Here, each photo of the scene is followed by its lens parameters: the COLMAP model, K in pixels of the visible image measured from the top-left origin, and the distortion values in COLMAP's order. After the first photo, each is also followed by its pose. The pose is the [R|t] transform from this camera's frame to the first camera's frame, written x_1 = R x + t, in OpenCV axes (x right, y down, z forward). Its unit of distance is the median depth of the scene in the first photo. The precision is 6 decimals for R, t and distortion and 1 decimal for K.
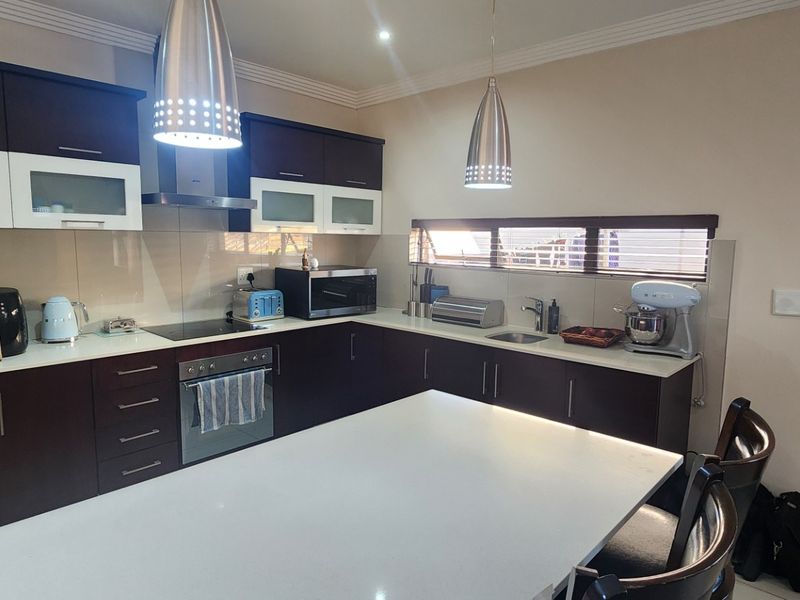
lens RADIAL K [[544.7, 0, 407.5], [0, 544.7, 294.8], [0, 0, 1]] dist [0.062202, 0.011841]
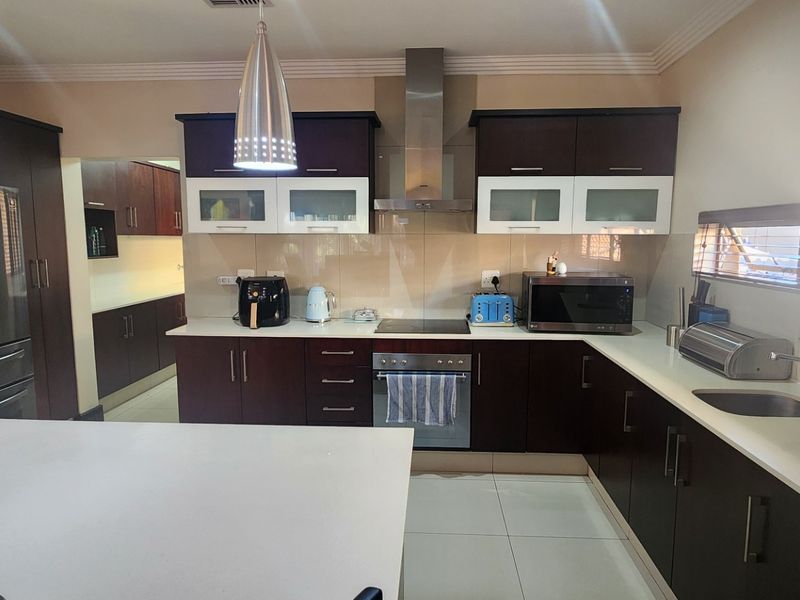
lens RADIAL K [[544.7, 0, 413.0], [0, 544.7, 298.5], [0, 0, 1]] dist [0.062202, 0.011841]
pose [[0.647333, 0.078287, -0.758176, 0.384806], [-0.079428, 0.996224, 0.035051, -0.025199], [0.758058, 0.037531, 0.651107, 0.292246]]
